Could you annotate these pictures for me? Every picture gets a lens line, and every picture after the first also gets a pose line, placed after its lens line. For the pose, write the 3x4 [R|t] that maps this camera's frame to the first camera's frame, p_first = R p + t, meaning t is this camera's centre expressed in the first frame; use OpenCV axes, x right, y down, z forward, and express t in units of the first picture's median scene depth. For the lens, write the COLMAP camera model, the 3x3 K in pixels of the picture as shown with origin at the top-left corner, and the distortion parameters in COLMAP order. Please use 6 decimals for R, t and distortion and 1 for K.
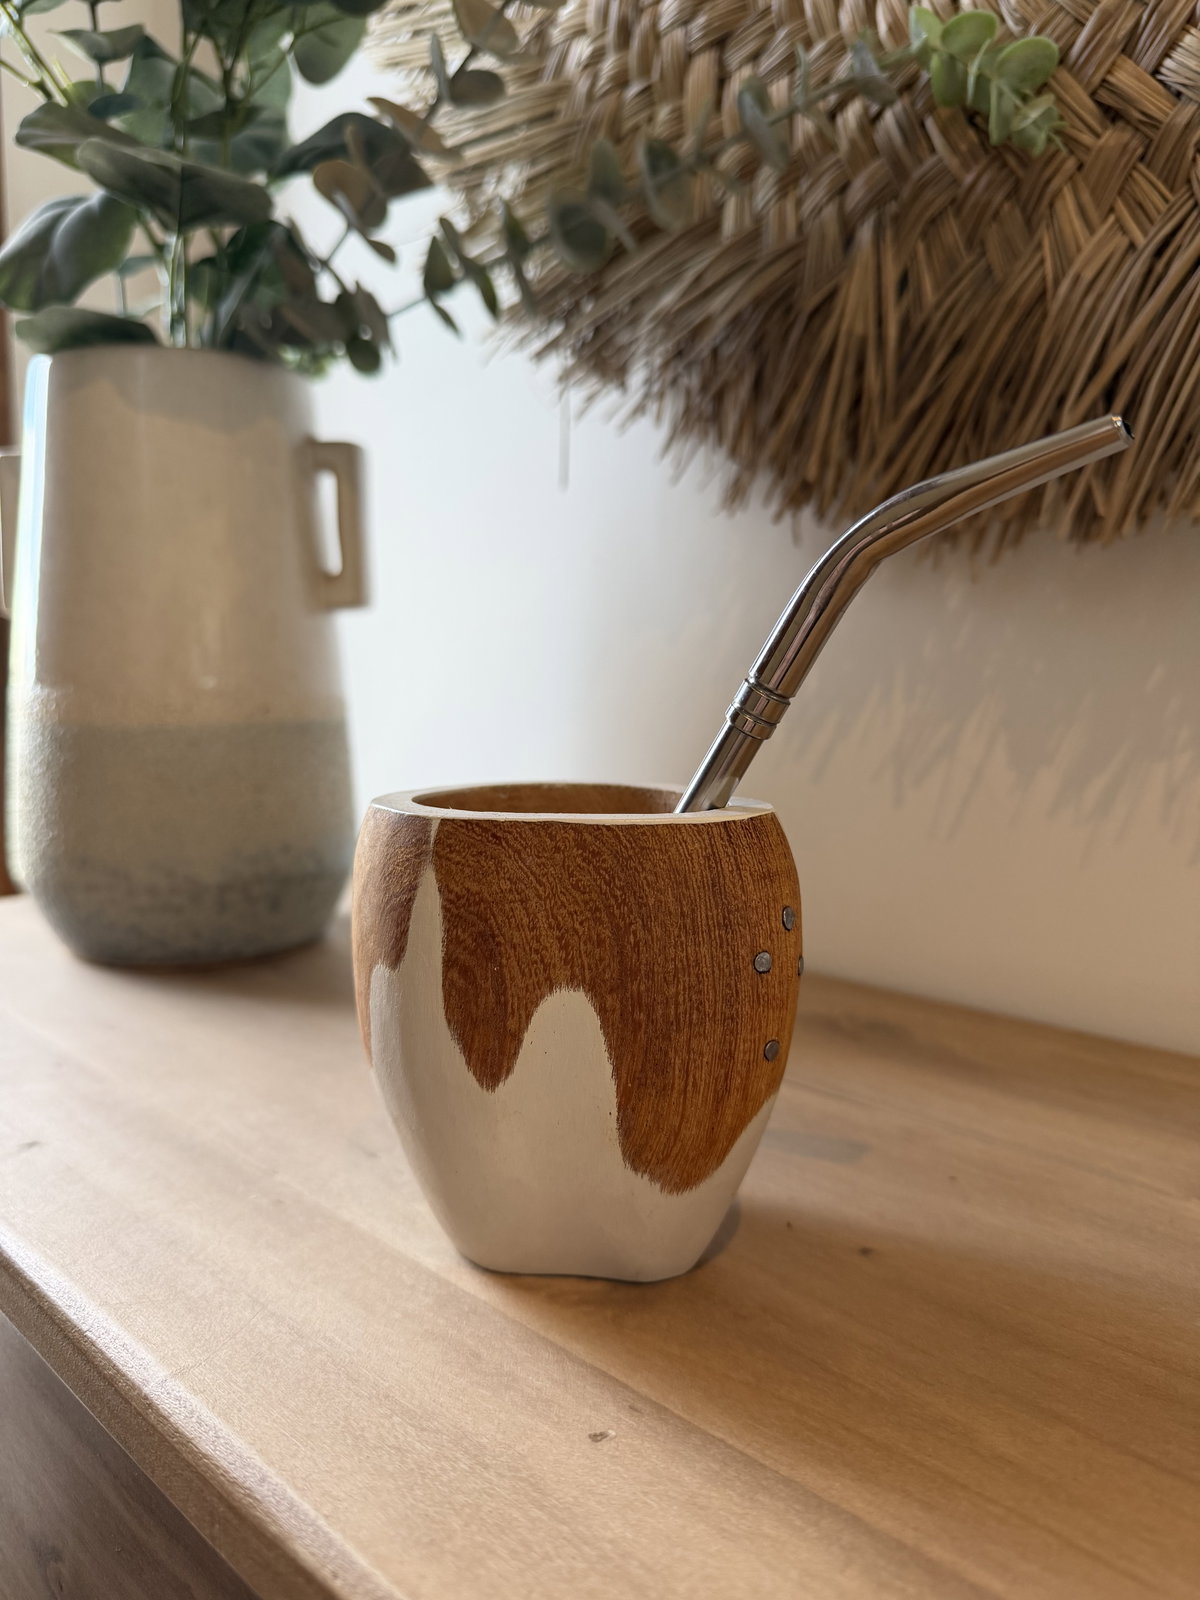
lens RADIAL K [[1194.3, 0, 599.3], [0, 1194.3, 804.2], [0, 0, 1]] dist [-0.049186, 0.016588]
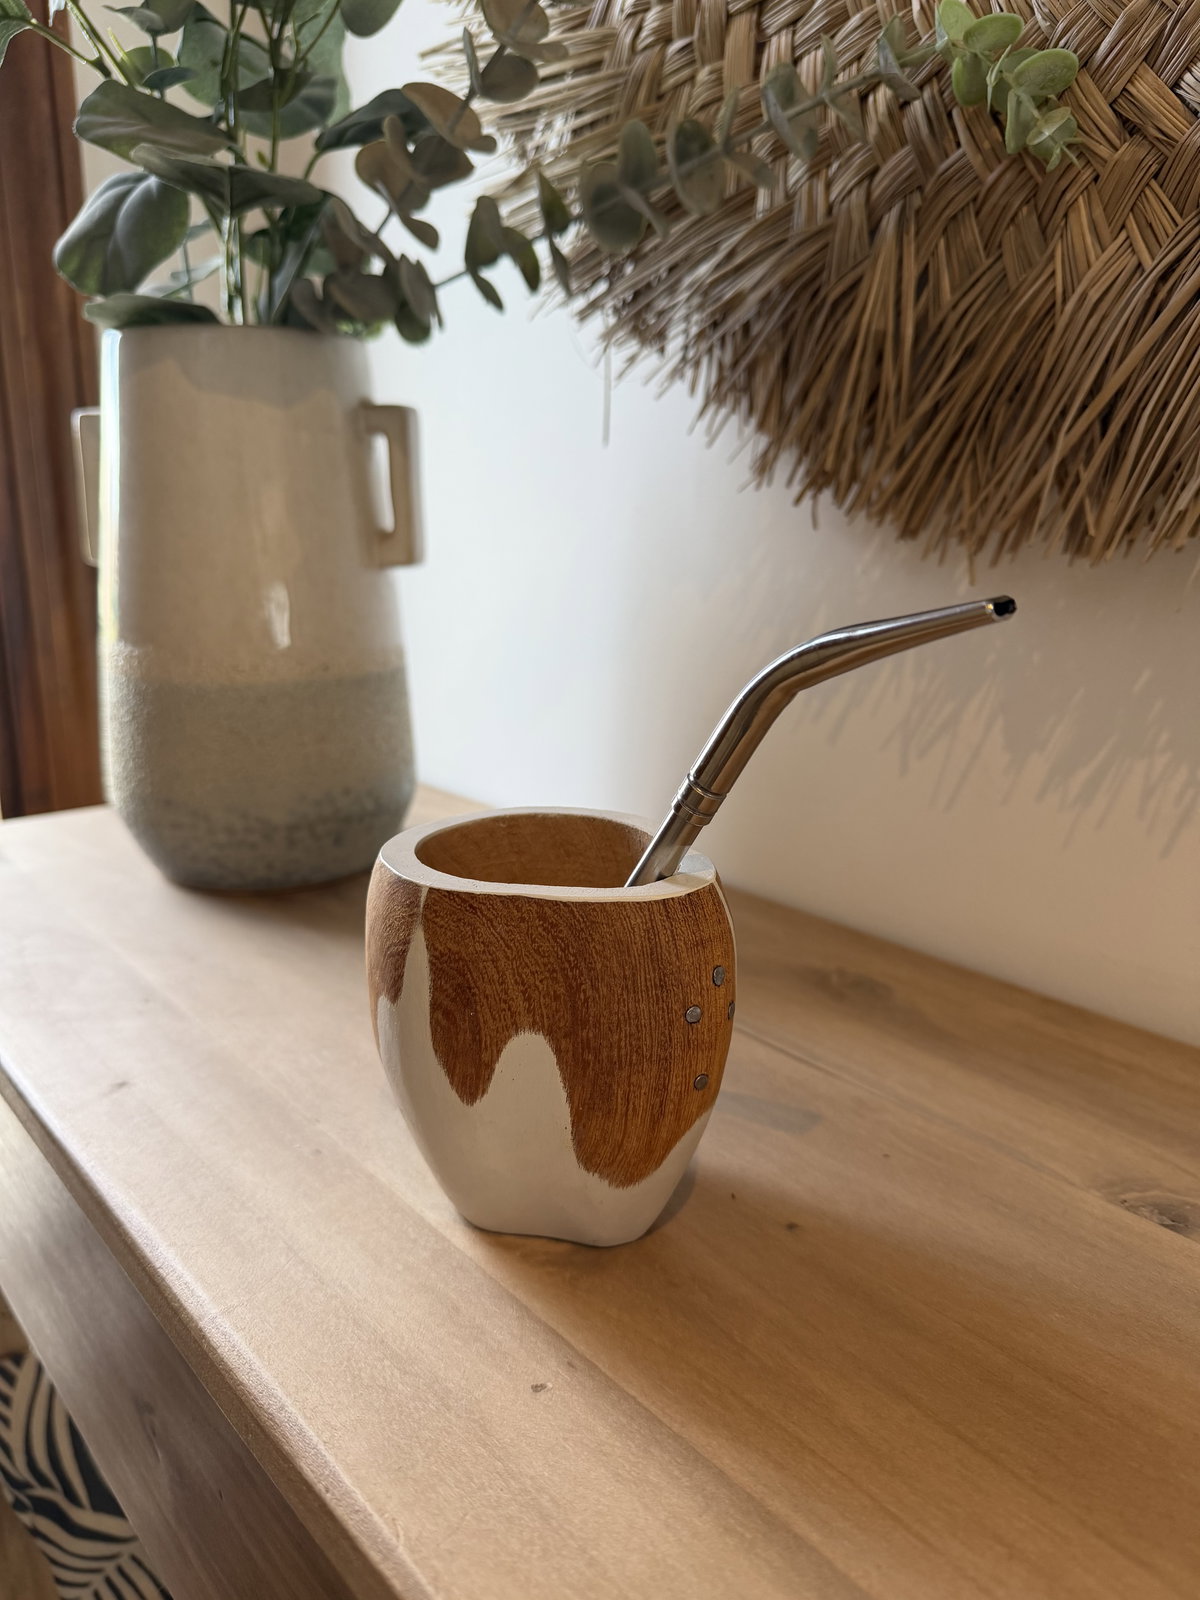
lens RADIAL K [[1183.1, 0, 600.6], [0, 1183.1, 802.1], [0, 0, 1]] dist [-0.033370, 0.002867]
pose [[0.996501, 0.026904, -0.079127, 0.087844], [-0.015370, 0.989616, 0.142910, -0.164233], [0.082150, -0.141194, 0.986568, -0.099557]]
